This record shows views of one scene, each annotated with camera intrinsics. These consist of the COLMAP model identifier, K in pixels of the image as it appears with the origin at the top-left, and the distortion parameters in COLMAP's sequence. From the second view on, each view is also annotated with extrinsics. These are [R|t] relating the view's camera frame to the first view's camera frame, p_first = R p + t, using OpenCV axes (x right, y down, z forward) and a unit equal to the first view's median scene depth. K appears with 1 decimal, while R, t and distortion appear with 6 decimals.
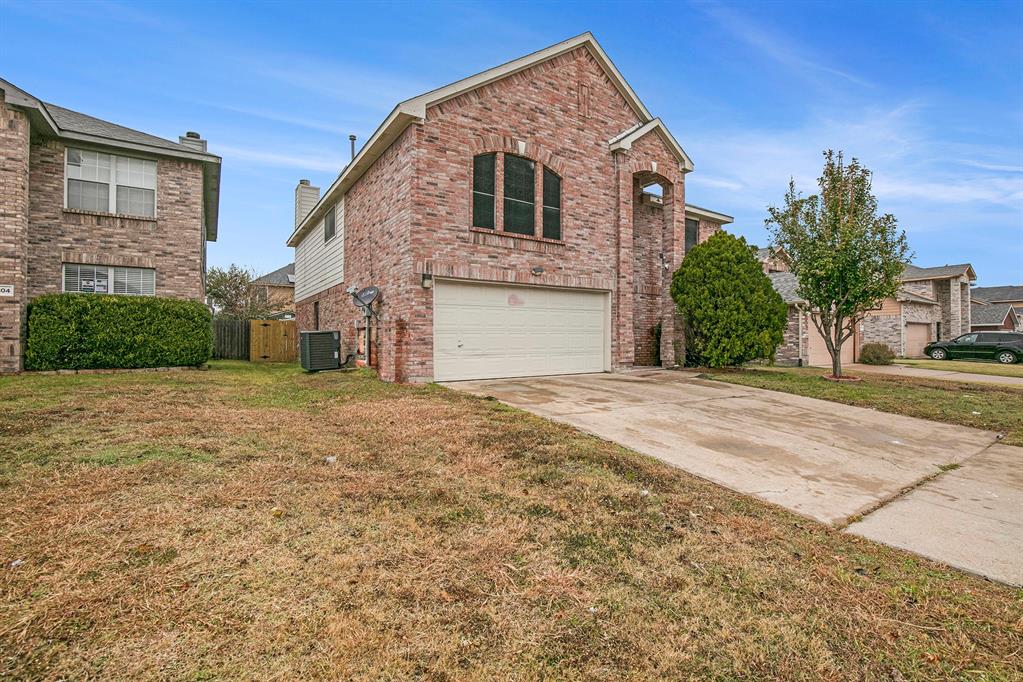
lens RADIAL K [[460.2, 0, 512.2], [0, 460.2, 341.5], [0, 0, 1]] dist [-0.016351, 0.000138]
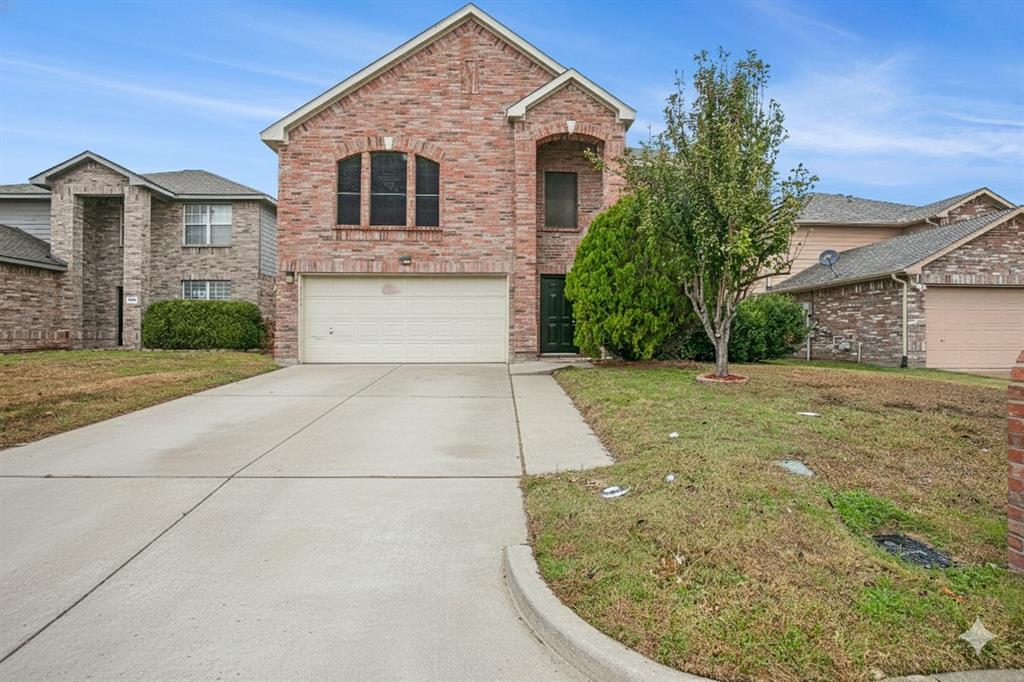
lens RADIAL K [[460.7, 0, 512.1], [0, 460.7, 338.4], [0, 0, 1]] dist [-0.016351, 0.000138]
pose [[0.862832, 0.001284, -0.505488, 0.766883], [-0.001777, 0.999998, -0.000493, 0.021335], [0.505487, 0.001323, 0.862833, 0.235776]]
